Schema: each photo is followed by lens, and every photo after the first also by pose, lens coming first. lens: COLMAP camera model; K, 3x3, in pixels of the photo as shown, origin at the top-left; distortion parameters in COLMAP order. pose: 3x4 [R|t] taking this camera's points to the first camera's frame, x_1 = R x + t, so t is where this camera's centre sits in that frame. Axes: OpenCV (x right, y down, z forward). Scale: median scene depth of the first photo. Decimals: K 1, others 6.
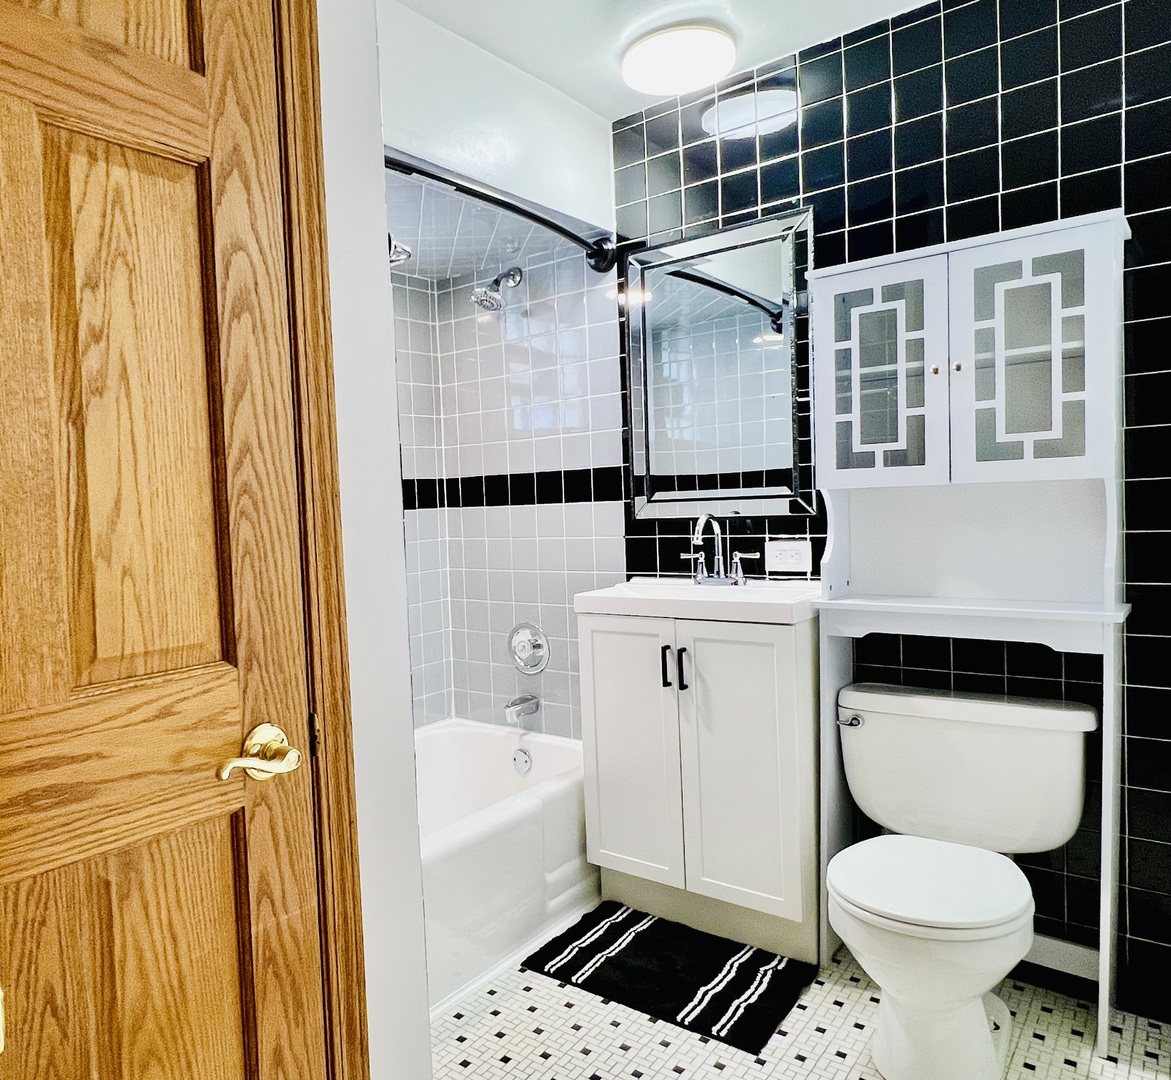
lens RADIAL K [[825.4, 0, 584.5], [0, 825.4, 540.4], [0, 0, 1]] dist [-0.000102, -0.000392]
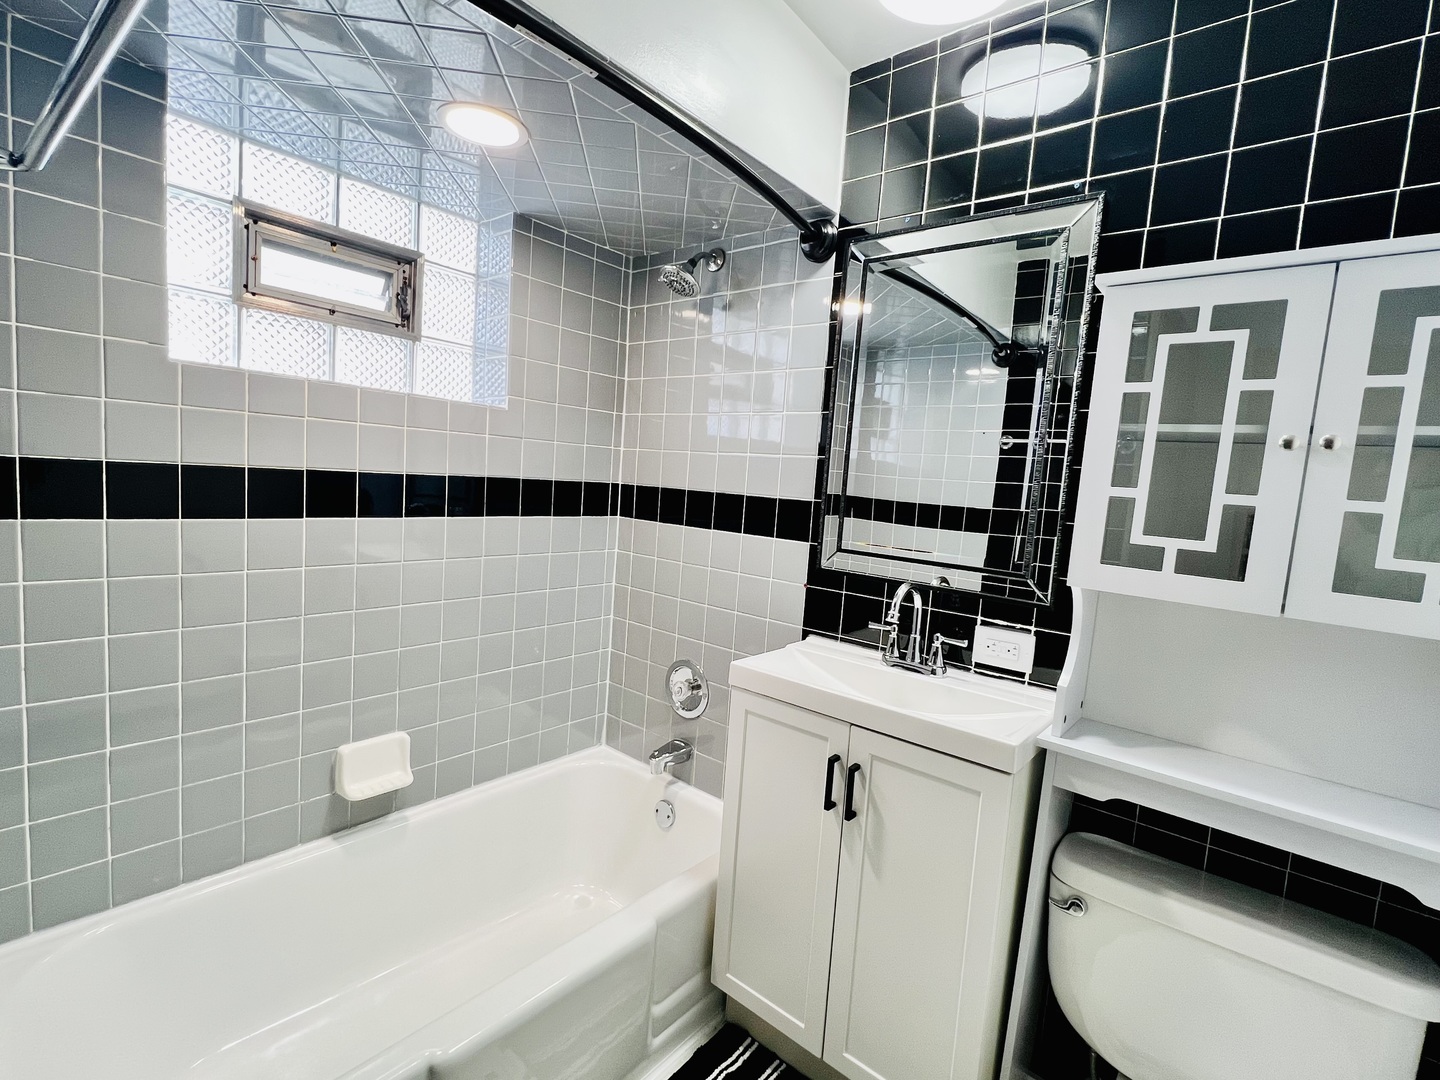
lens RADIAL K [[661.1, 0, 801.9], [0, 661.1, 573.6], [0, 0, 1]] dist [-0.000626, -0.000022]
pose [[0.993146, 0.115184, 0.019829, 0.030312], [-0.116386, 0.990175, 0.077505, -0.069688], [-0.010707, -0.079281, 0.996795, 0.332091]]
